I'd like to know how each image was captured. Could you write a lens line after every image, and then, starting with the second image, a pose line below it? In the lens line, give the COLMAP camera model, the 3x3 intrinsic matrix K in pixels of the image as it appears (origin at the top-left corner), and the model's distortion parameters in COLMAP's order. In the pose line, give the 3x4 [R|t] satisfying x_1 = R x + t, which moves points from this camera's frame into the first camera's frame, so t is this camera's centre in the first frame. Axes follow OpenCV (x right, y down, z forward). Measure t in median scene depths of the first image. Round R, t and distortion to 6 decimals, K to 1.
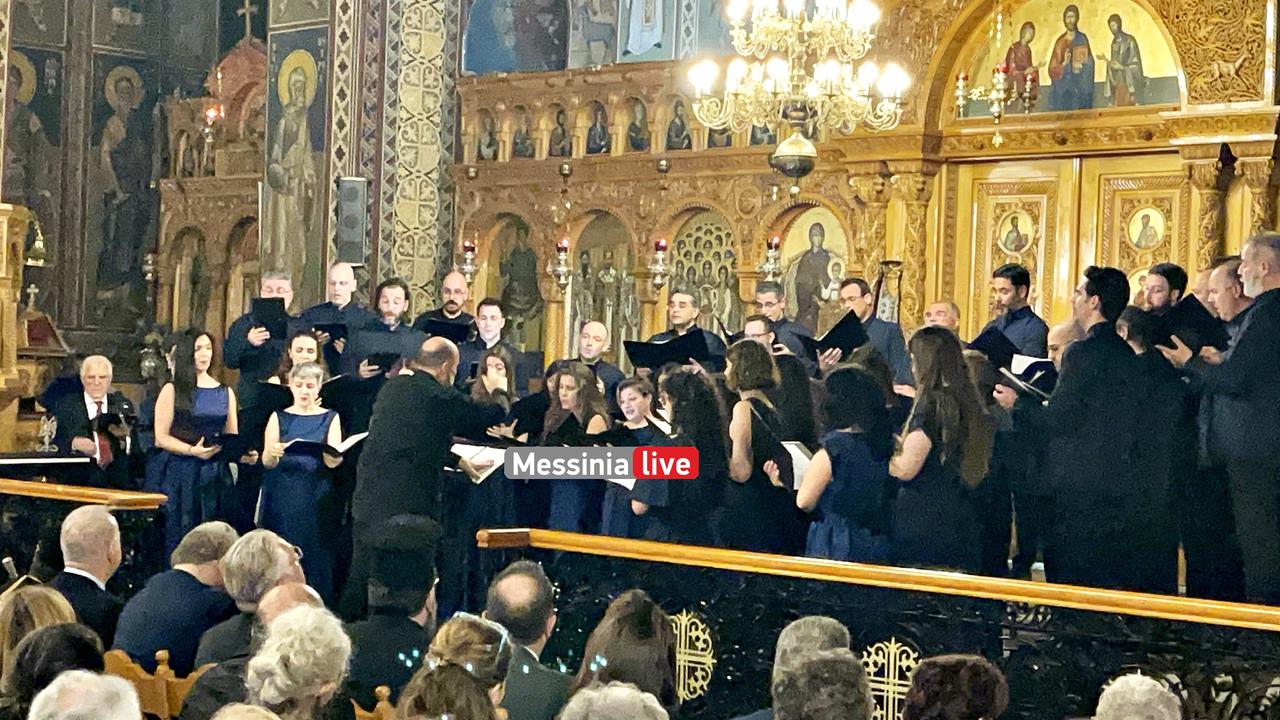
lens RADIAL K [[2501.5, 0, 640.0], [0, 2501.5, 360.0], [0, 0, 1]] dist [0.146017, -0.285429]
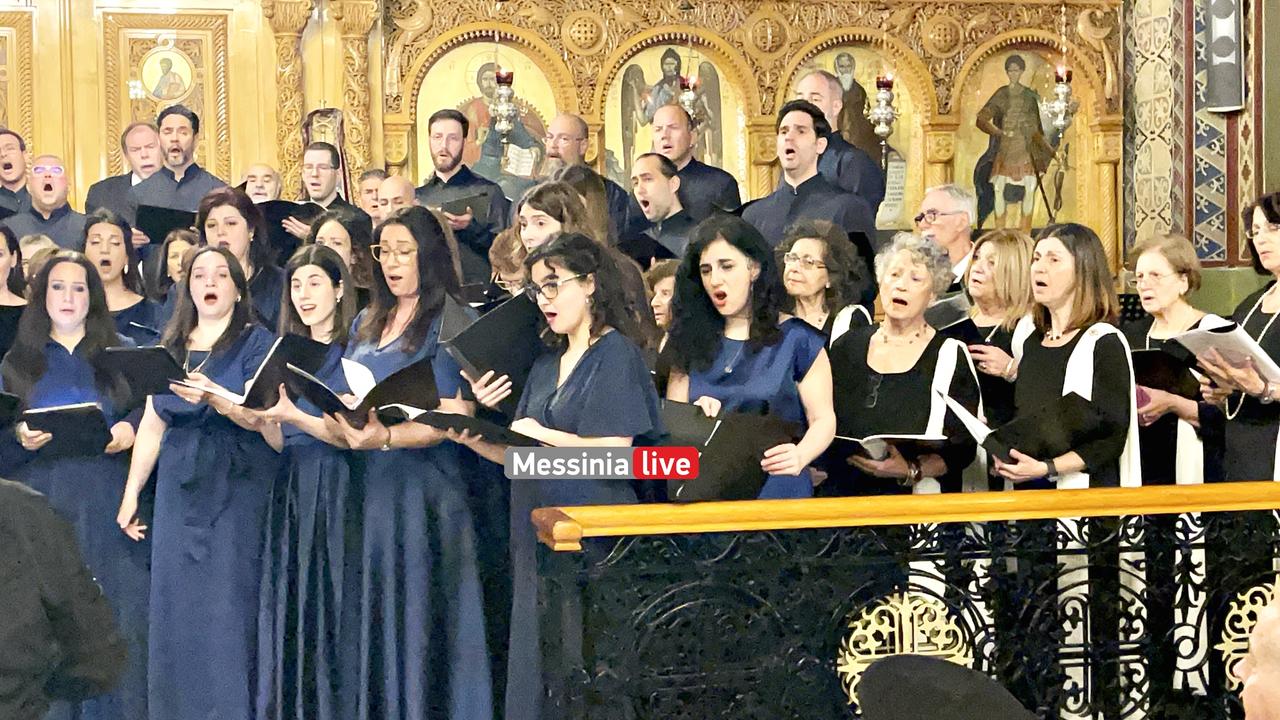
lens RADIAL K [[1960.4, 0, 647.0], [0, 1960.4, 363.2], [0, 0, 1]] dist [0.207682, -0.845433]
pose [[0.523443, -0.077602, 0.848519, -0.294233], [0.026943, 0.996853, 0.074547, -0.000538], [-0.851634, -0.016159, 0.523887, 0.512228]]
